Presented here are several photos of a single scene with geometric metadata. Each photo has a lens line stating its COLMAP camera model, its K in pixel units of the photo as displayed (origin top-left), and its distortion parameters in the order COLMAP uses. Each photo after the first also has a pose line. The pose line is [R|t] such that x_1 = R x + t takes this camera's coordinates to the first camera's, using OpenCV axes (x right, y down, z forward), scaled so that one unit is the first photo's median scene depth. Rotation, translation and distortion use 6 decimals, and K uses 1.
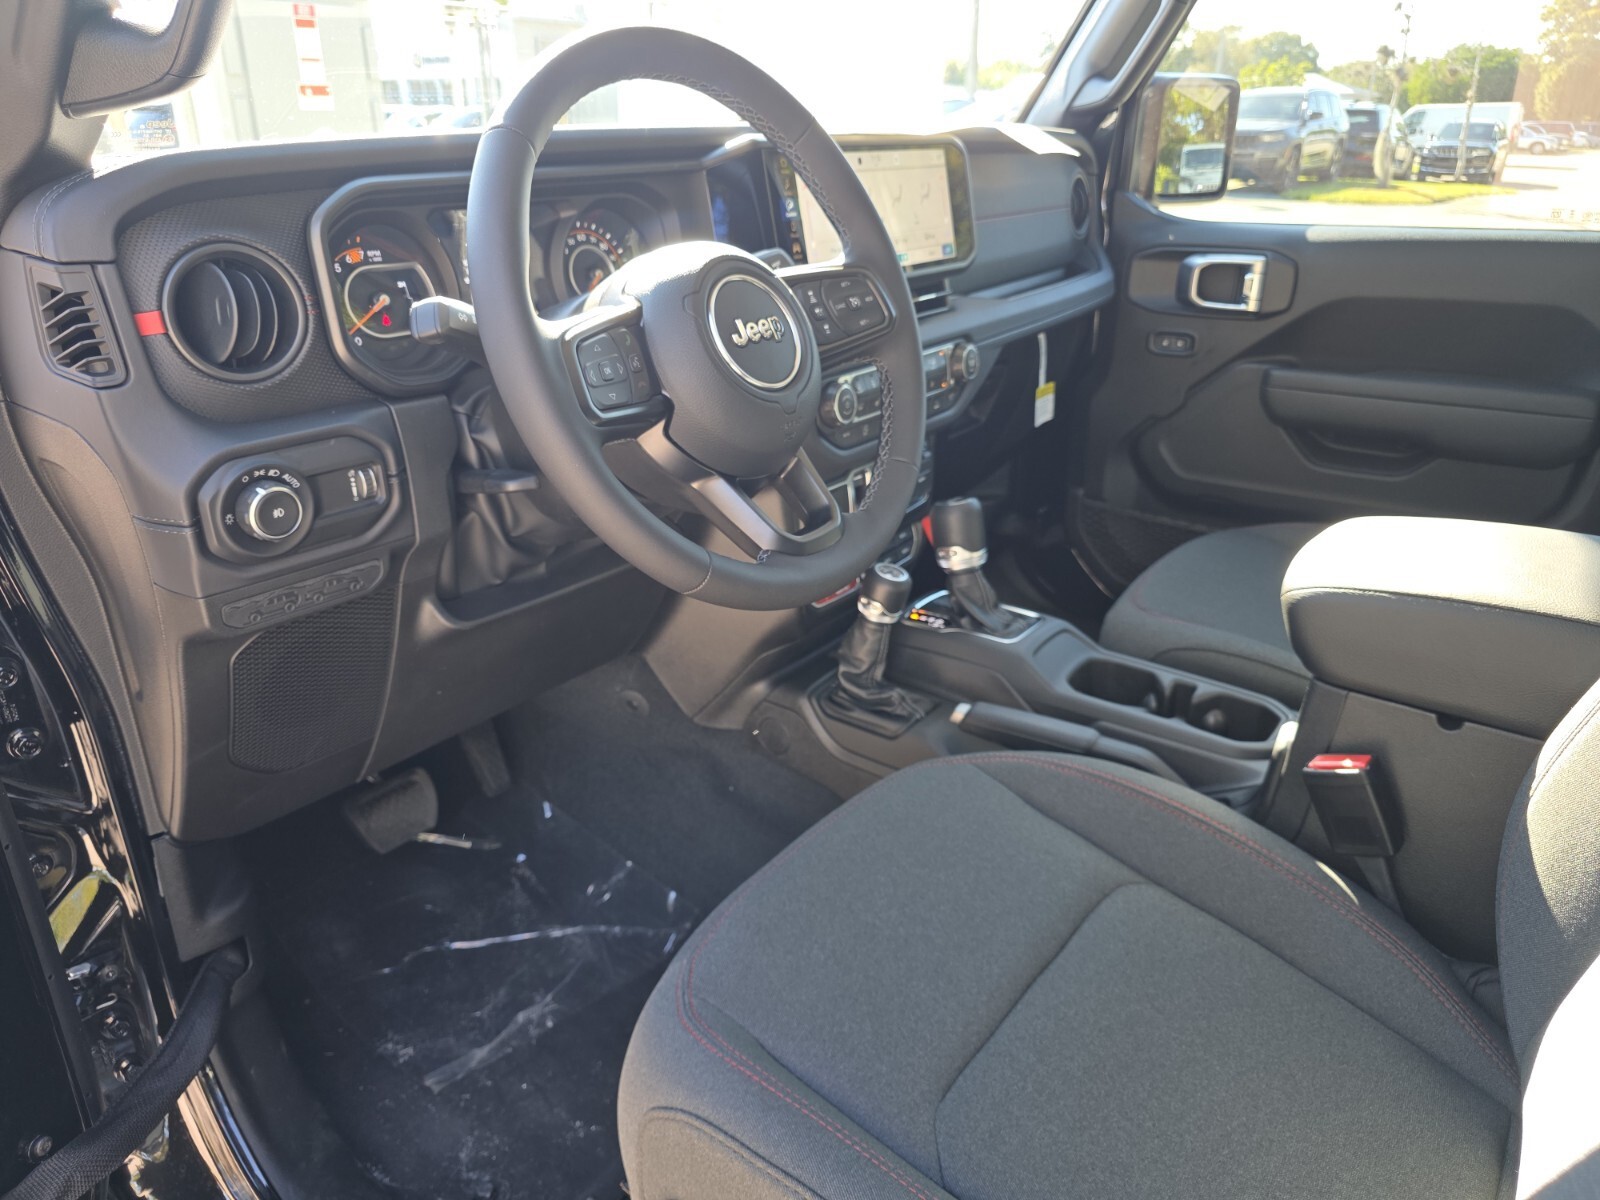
lens RADIAL K [[1104.3, 0, 794.7], [0, 1104.3, 591.7], [0, 0, 1]] dist [0.044038, -0.055822]
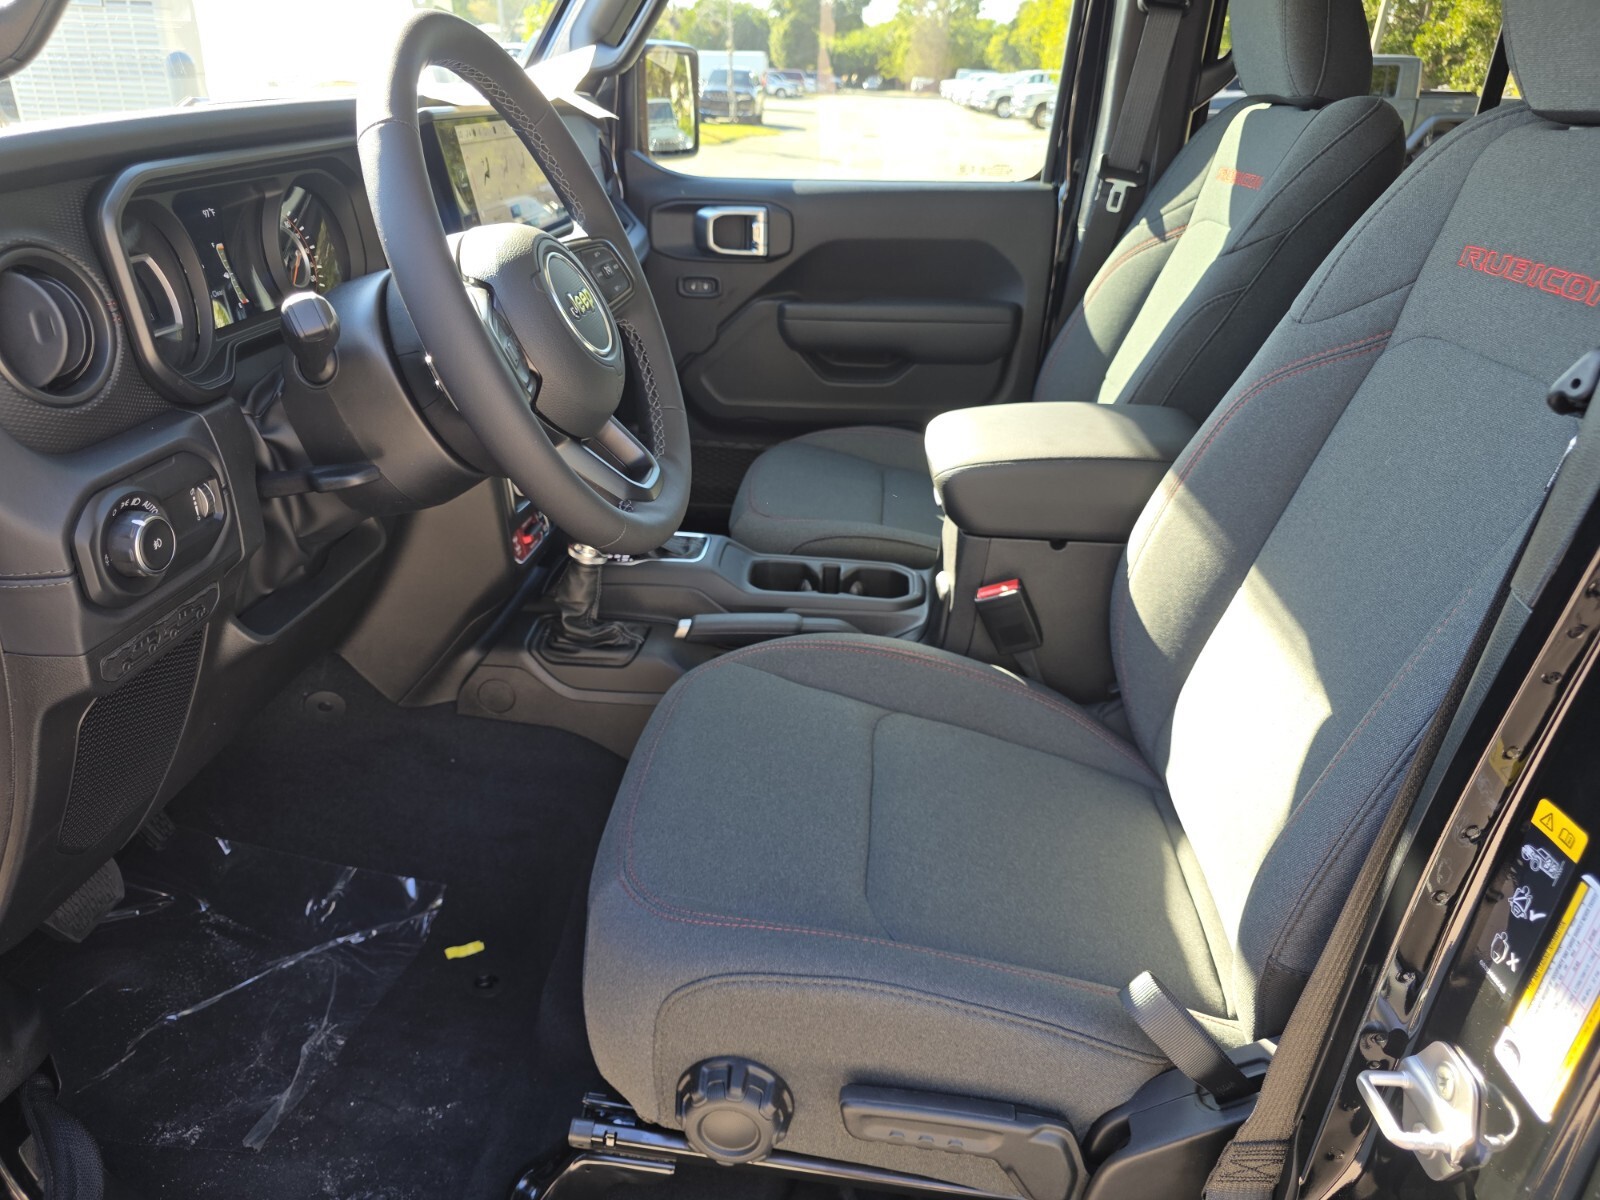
lens RADIAL K [[1104.3, 0, 794.7], [0, 1104.3, 591.7], [0, 0, 1]] dist [0.044038, -0.055822]
pose [[0.838370, -0.204800, 0.505166, -0.304736], [0.179377, 0.978775, 0.099115, -0.017932], [-0.514742, 0.007520, 0.857312, -0.029754]]
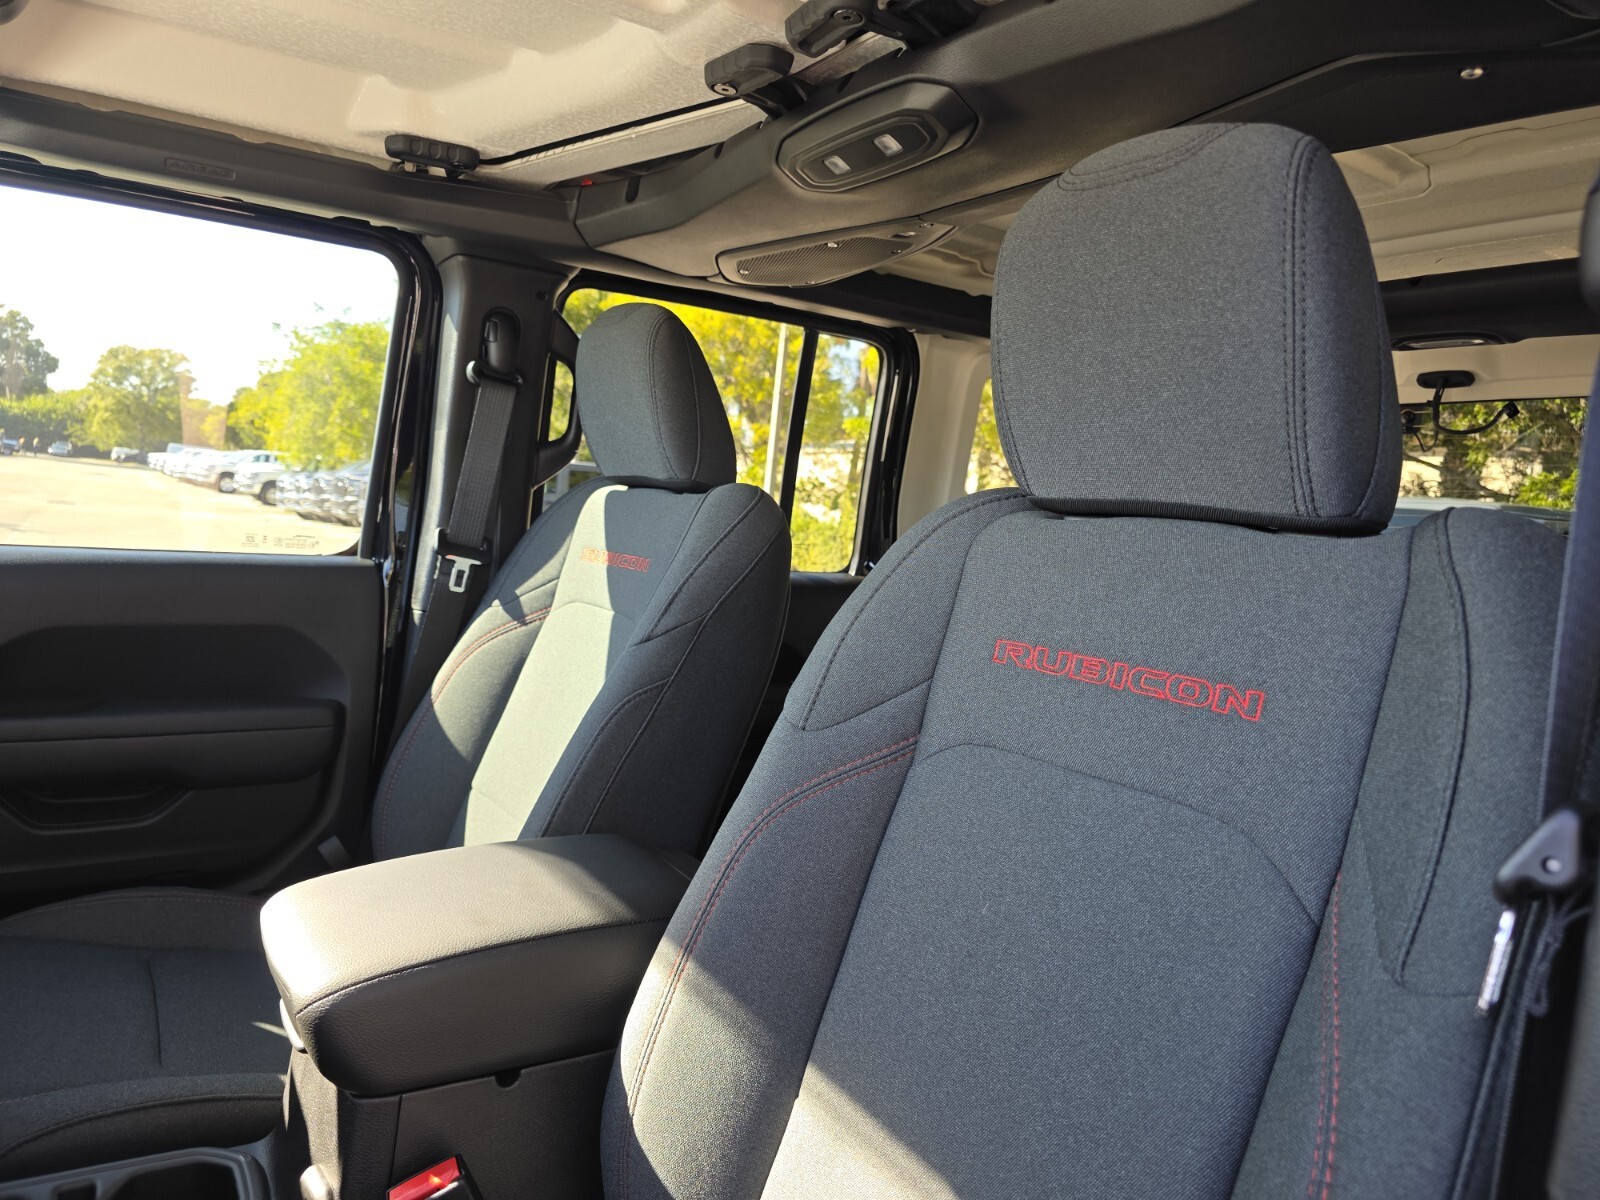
lens RADIAL K [[1083.1, 0, 803.3], [0, 1083.1, 568.5], [0, 0, 1]] dist [0.045816, -0.051404]
pose [[0.323958, -0.011463, 0.946002, -0.139411], [0.271755, 0.958914, -0.081443, -0.107868], [-0.906201, 0.283465, 0.313763, 0.263914]]
